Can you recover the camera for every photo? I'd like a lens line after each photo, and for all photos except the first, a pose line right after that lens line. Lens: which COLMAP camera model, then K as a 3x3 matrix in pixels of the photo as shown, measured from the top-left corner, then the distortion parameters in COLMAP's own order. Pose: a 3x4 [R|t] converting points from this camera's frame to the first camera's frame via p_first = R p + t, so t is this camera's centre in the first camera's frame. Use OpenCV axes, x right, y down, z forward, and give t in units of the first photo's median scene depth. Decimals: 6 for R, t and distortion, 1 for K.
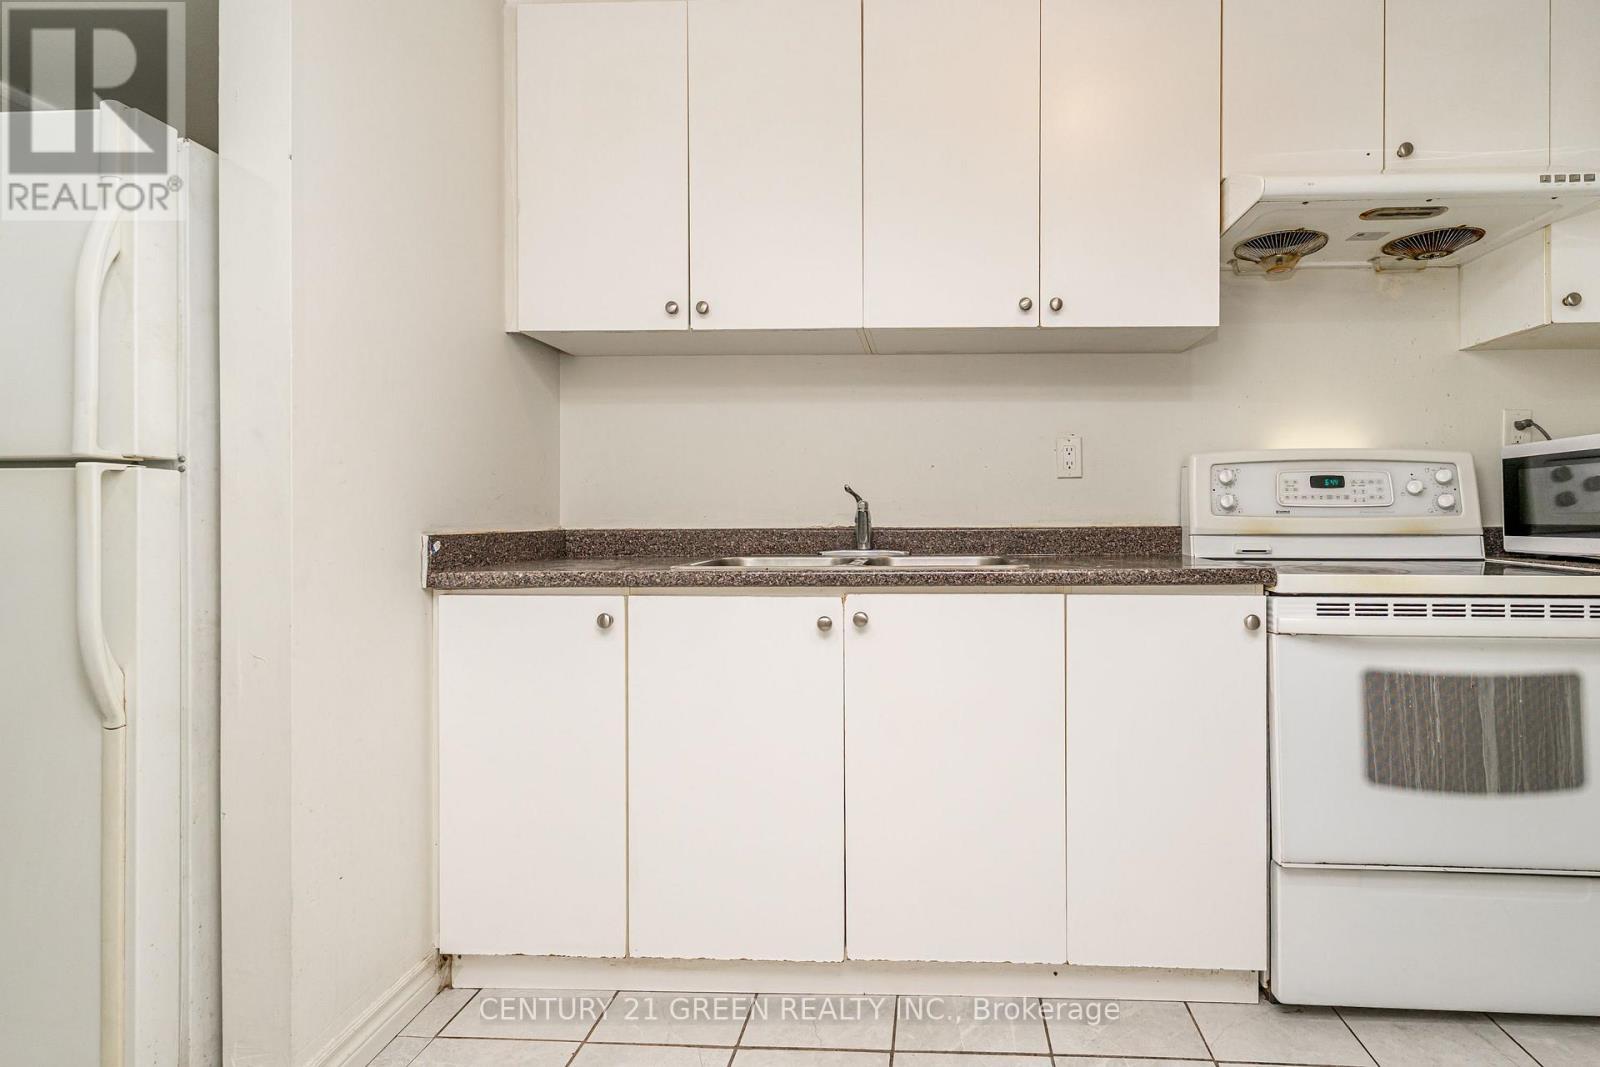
lens RADIAL K [[798.0, 0, 805.0], [0, 798.0, 532.6], [0, 0, 1]] dist [-0.000163, 0.000939]
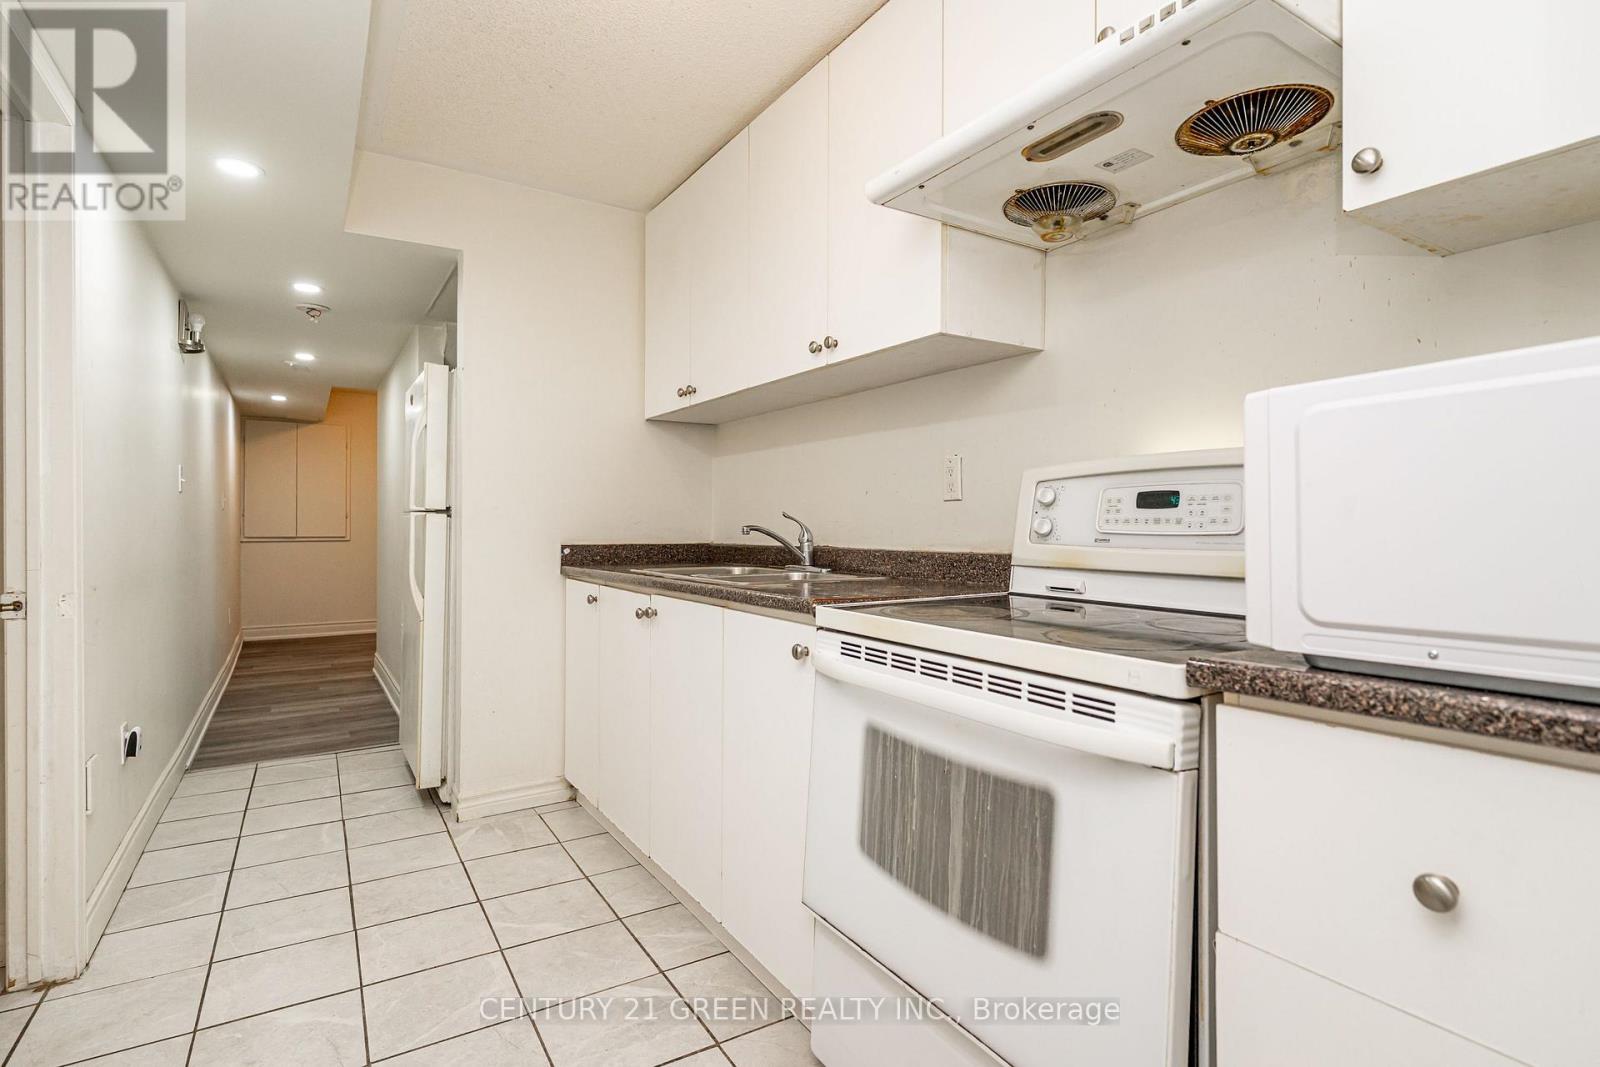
lens RADIAL K [[798.0, 0, 808.9], [0, 798.0, 528.1], [0, 0, 1]] dist [-0.000163, 0.000939]
pose [[0.567607, 0.006739, -0.823272, 1.069745], [-0.018265, 0.999823, -0.004409, -0.029521], [0.823097, 0.017540, 0.567630, 0.340199]]
